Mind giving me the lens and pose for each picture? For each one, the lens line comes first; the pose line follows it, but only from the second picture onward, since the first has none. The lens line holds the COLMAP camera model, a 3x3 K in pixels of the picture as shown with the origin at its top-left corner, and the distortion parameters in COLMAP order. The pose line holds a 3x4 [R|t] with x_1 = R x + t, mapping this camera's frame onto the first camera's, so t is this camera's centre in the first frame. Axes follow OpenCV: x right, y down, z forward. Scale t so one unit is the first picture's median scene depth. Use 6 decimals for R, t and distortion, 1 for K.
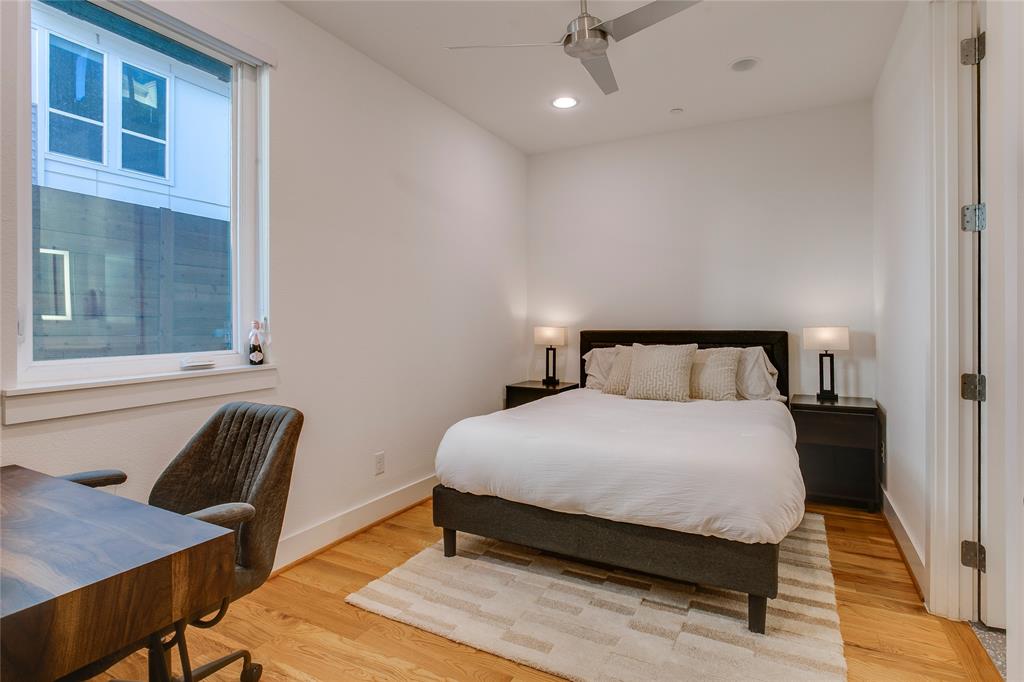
lens RADIAL K [[508.9, 0, 512.3], [0, 508.9, 325.3], [0, 0, 1]] dist [-0.014724, 0.000161]
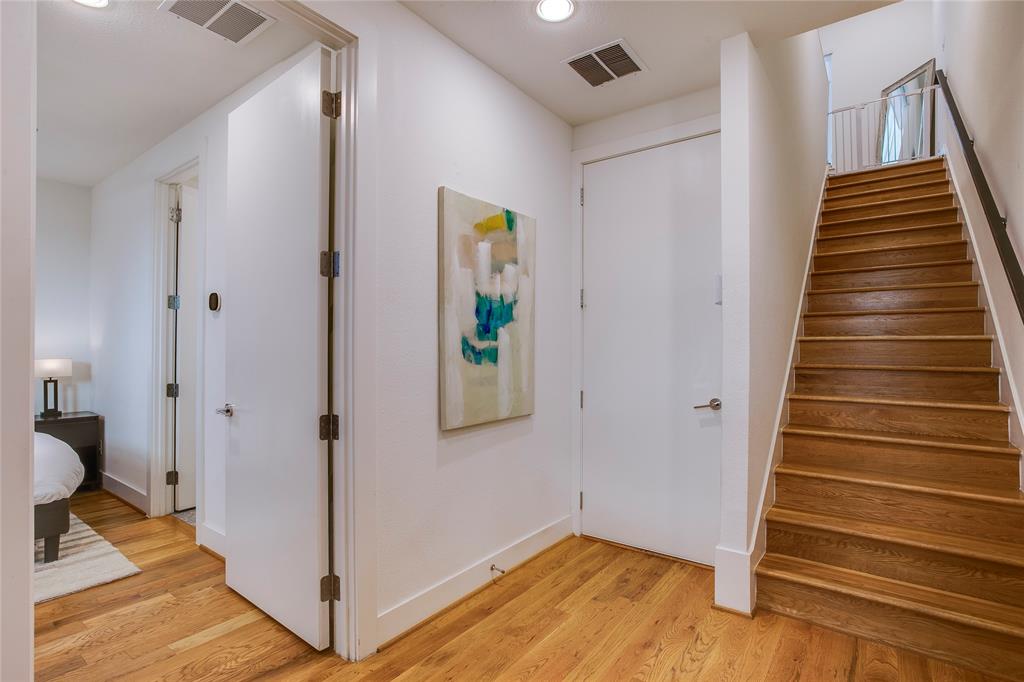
lens RADIAL K [[492.7, 0, 512.0], [0, 492.7, 341.0], [0, 0, 1]] dist [-0.001011, 0.013332]
pose [[0.149626, 0.018760, 0.988565, -0.716134], [0.001378, 0.999815, -0.019182, -0.026247], [-0.988742, 0.004232, 0.149572, -0.533662]]
